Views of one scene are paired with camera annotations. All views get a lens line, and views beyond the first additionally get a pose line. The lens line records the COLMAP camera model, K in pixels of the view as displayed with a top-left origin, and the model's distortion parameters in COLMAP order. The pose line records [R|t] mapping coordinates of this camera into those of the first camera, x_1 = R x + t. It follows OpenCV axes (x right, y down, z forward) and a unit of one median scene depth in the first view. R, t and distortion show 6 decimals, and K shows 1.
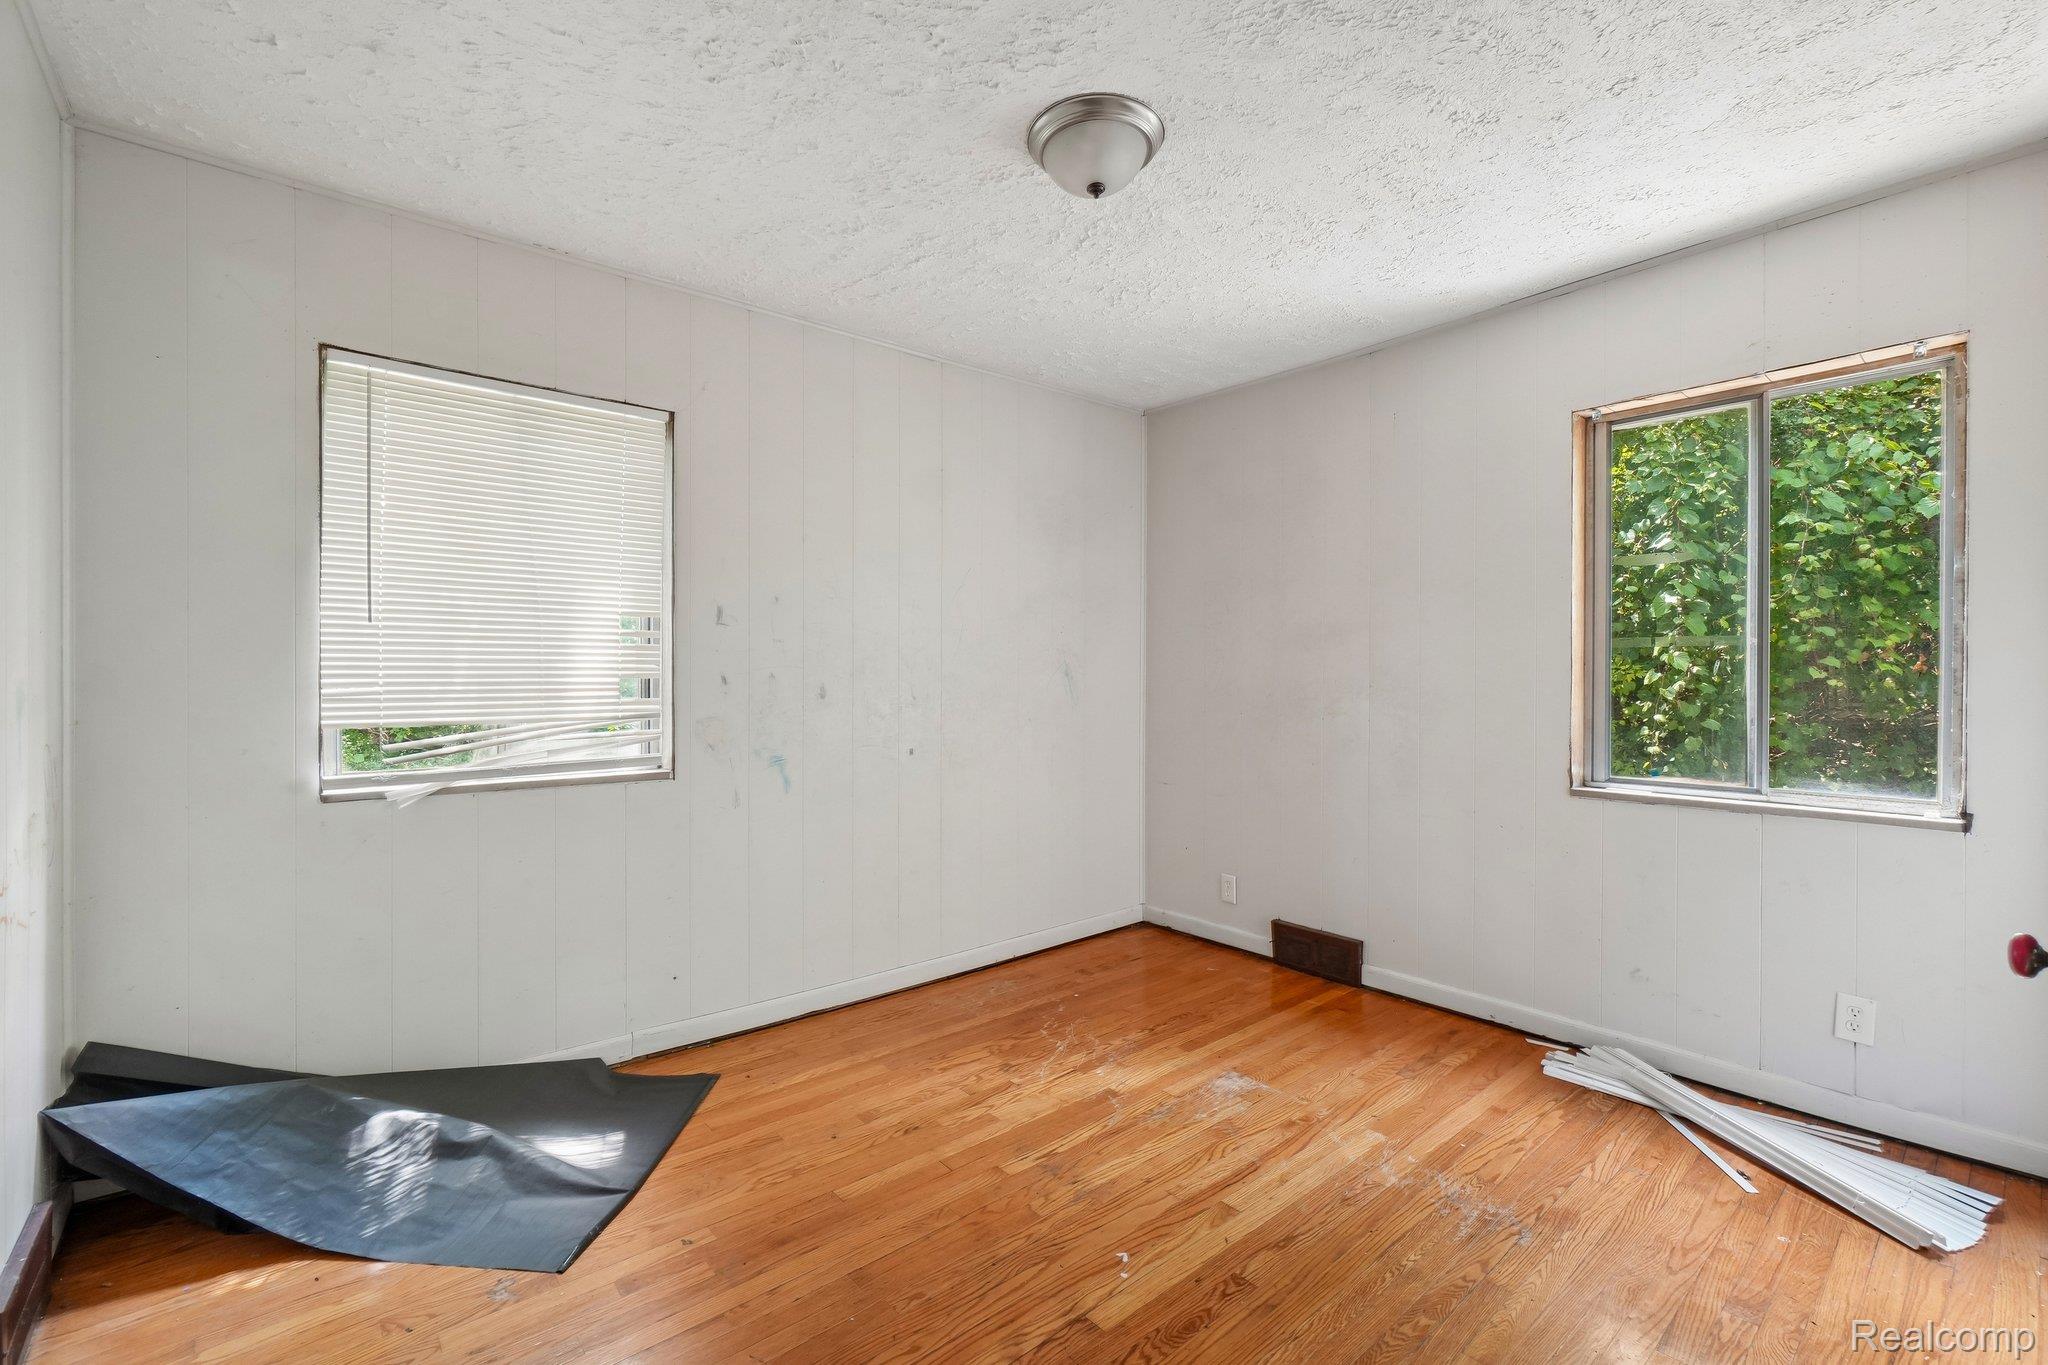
lens RADIAL K [[888.1, 0, 1025.9], [0, 888.1, 680.1], [0, 0, 1]] dist [-0.007480, 0.001932]
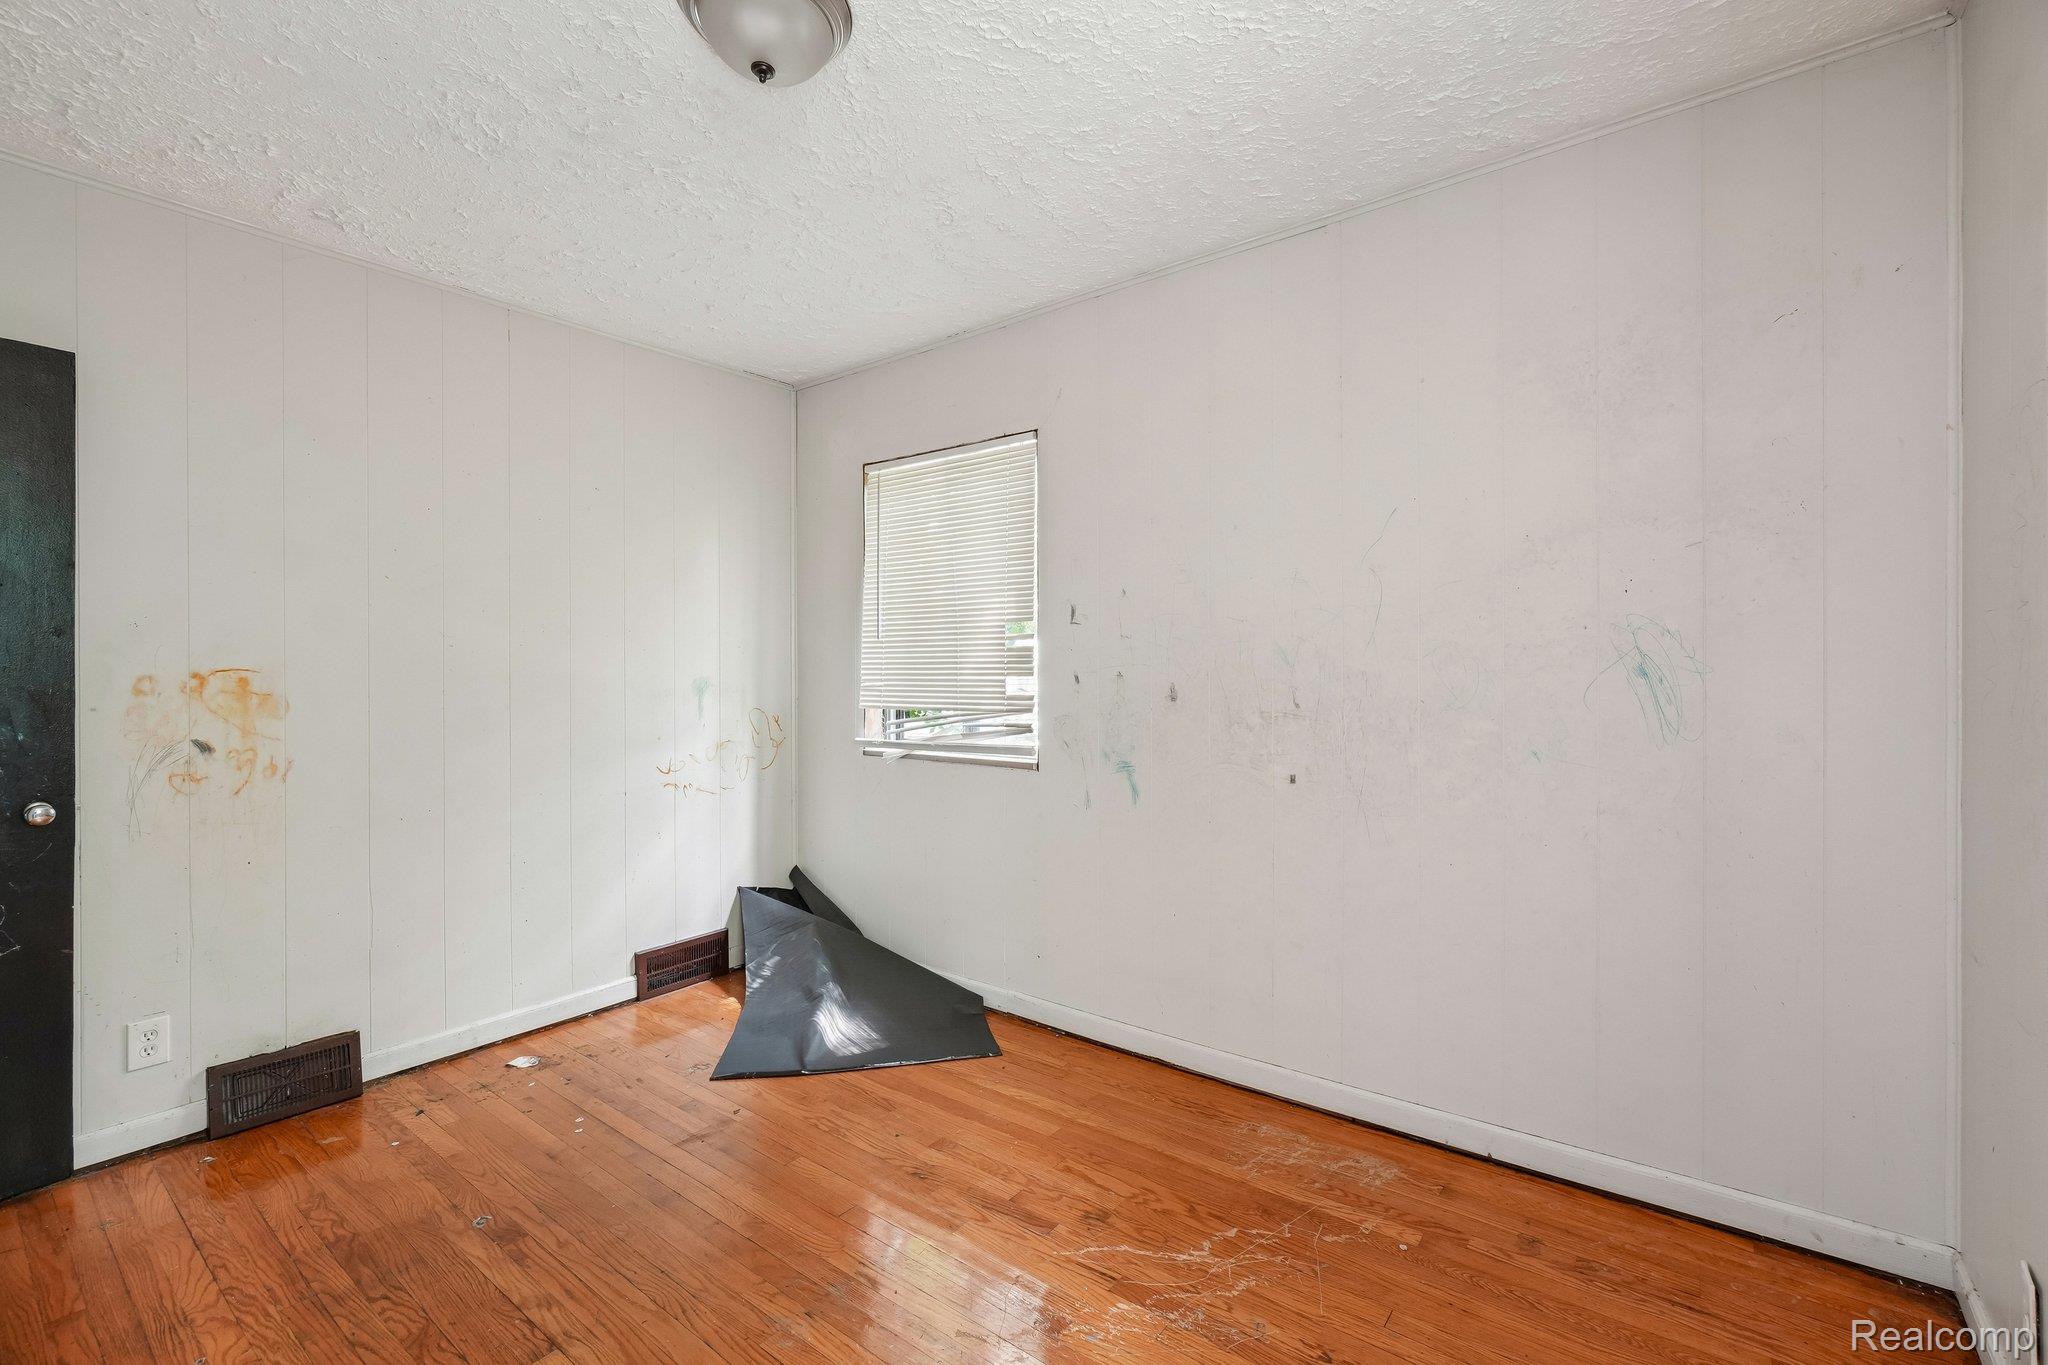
lens RADIAL K [[888.1, 0, 1028.2], [0, 888.1, 673.1], [0, 0, 1]] dist [-0.007480, 0.001932]
pose [[0.202926, 0.001265, -0.979193, 0.717606], [-0.002722, 0.999996, 0.000728, -0.008003], [0.979190, 0.002518, 0.202929, 0.847404]]
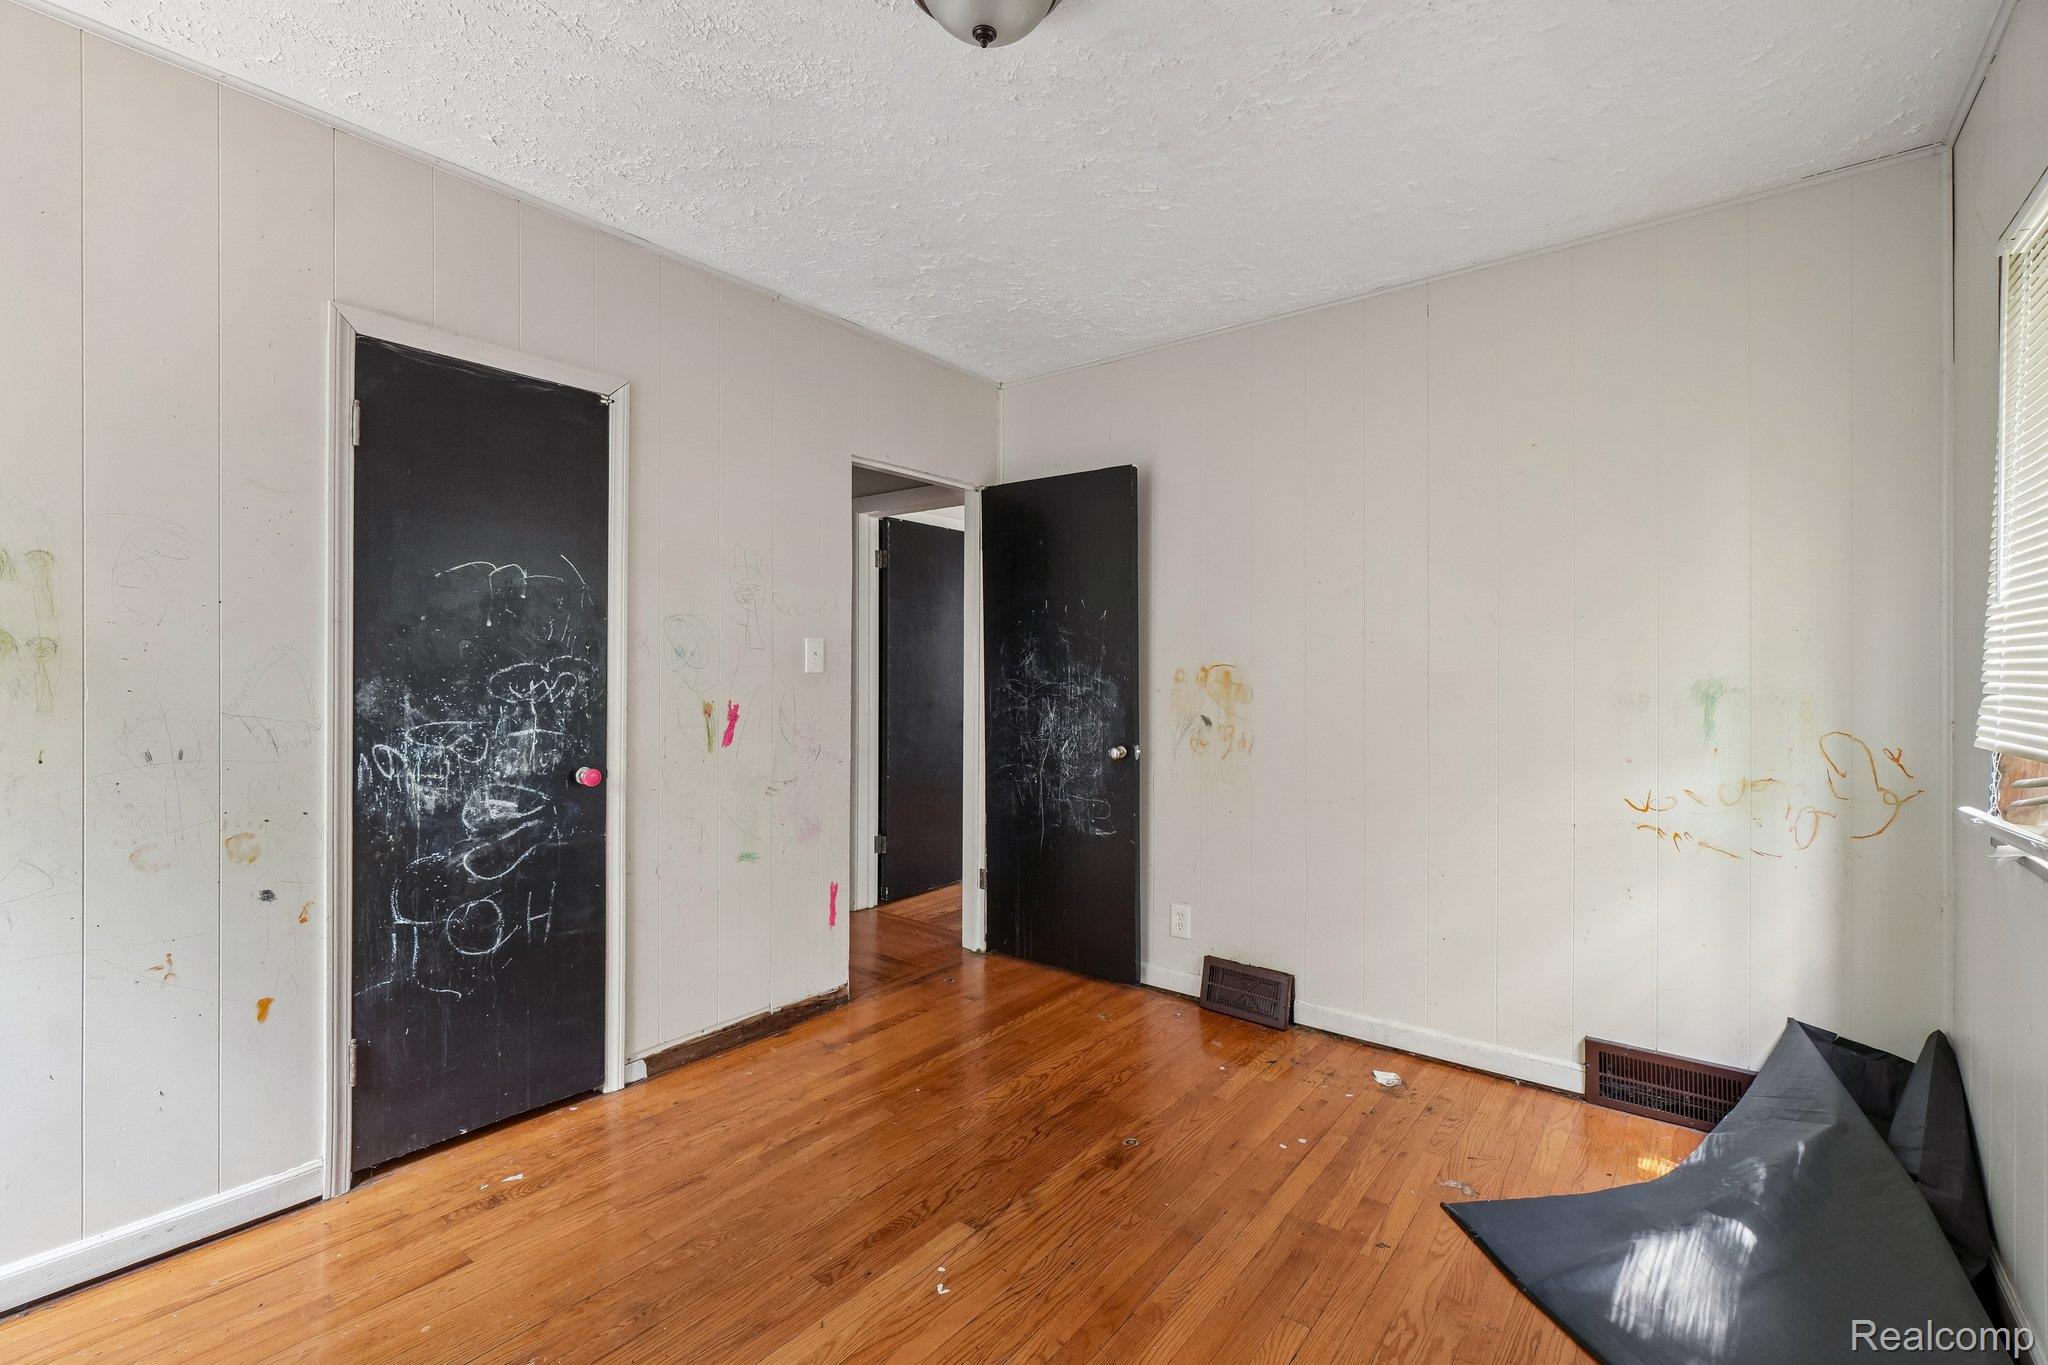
lens RADIAL K [[888.1, 0, 1030.1], [0, 888.1, 672.7], [0, 0, 1]] dist [-0.007480, 0.001932]
pose [[-0.980410, -0.005287, -0.196899, 0.148454], [-0.007449, 0.999920, 0.010242, -0.008689], [0.196829, 0.011508, -0.980370, 1.383697]]
